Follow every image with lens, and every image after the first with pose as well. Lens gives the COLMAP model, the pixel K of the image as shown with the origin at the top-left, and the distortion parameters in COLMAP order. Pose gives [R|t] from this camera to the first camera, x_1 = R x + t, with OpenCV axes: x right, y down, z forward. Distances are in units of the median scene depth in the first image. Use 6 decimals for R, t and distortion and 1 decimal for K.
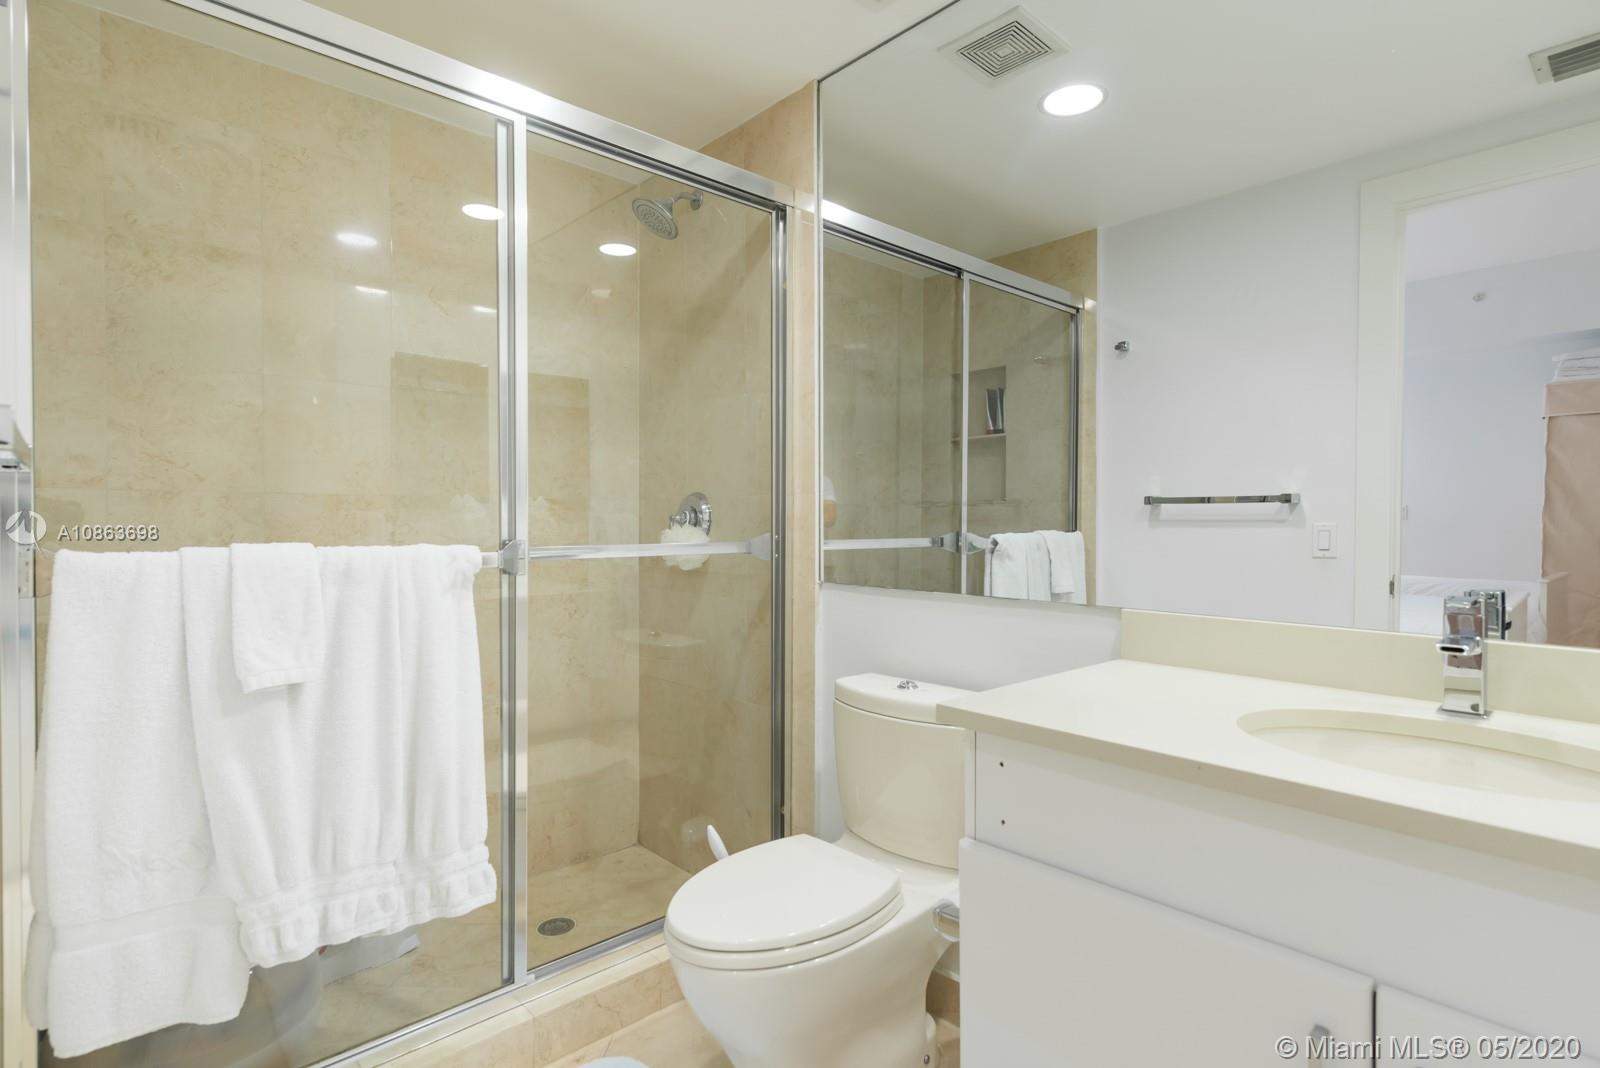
lens RADIAL K [[821.2, 0, 799.0], [0, 821.2, 531.2], [0, 0, 1]] dist [-0.004227, -0.000278]
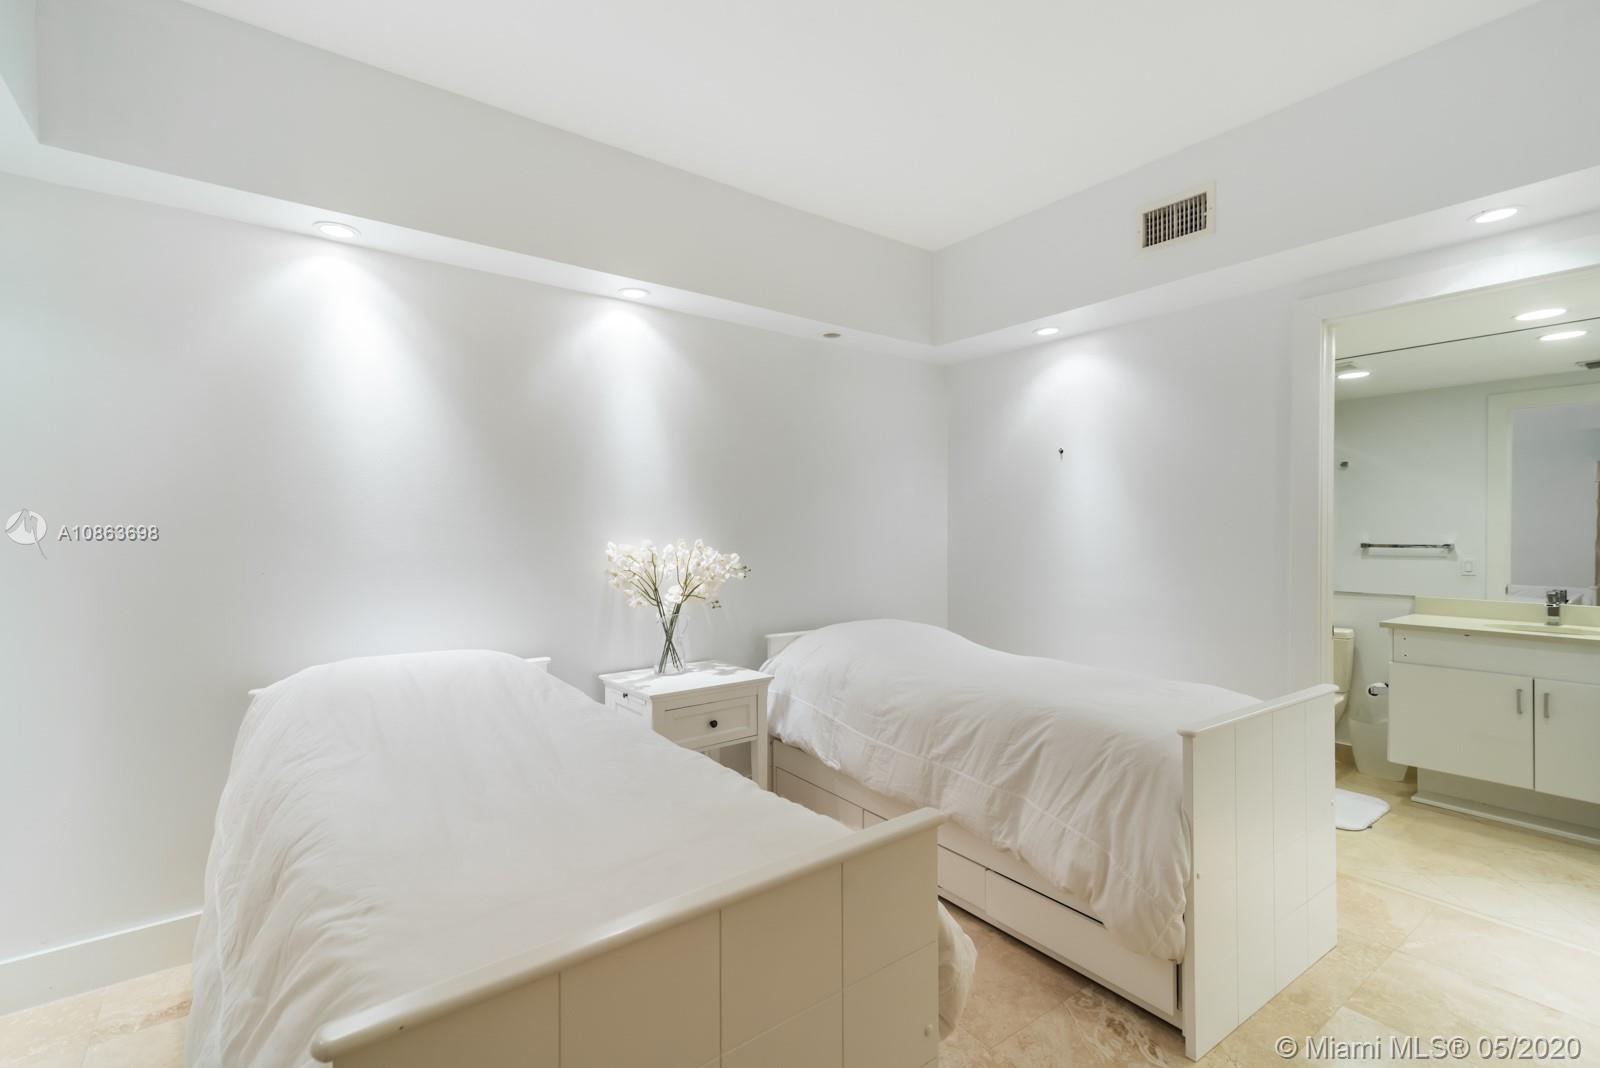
lens RADIAL K [[720.3, 0, 803.2], [0, 720.3, 537.6], [0, 0, 1]] dist [0.007821, 0.000324]
pose [[0.994729, -0.004701, -0.102432, -0.815144], [0.004074, 0.999972, -0.006327, -0.056863], [0.102459, 0.005877, 0.994720, -0.959325]]
